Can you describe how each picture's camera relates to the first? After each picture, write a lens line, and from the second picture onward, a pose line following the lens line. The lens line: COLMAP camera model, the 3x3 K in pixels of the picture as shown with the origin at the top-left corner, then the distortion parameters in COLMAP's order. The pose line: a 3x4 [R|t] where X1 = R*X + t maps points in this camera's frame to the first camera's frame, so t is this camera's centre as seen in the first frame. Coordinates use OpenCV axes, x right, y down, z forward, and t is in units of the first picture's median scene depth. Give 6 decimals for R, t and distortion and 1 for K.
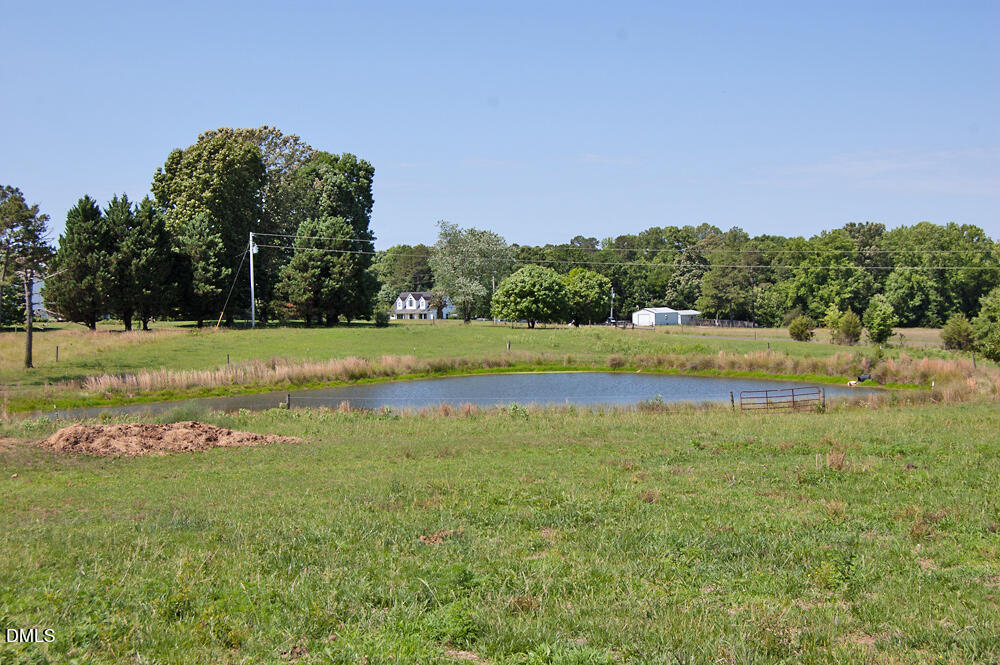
lens RADIAL K [[1331.9, 0, 500.0], [0, 1331.9, 302.4], [0, 0, 1]] dist [0.007213, 0.026754]
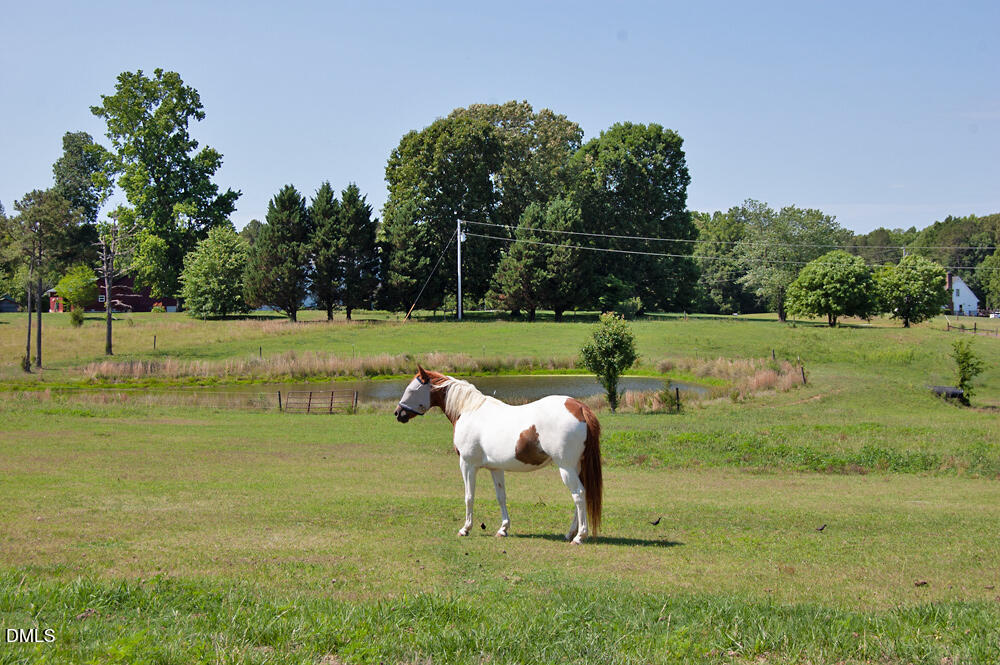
lens RADIAL K [[1744.2, 0, 504.7], [0, 1744.2, 333.0], [0, 0, 1]] dist [-0.051501, 0.075614]
pose [[0.888614, 0.023418, -0.458058, 0.412466], [-0.009301, 0.999410, 0.033051, -0.013308], [0.458562, -0.025109, 0.888308, -0.089953]]
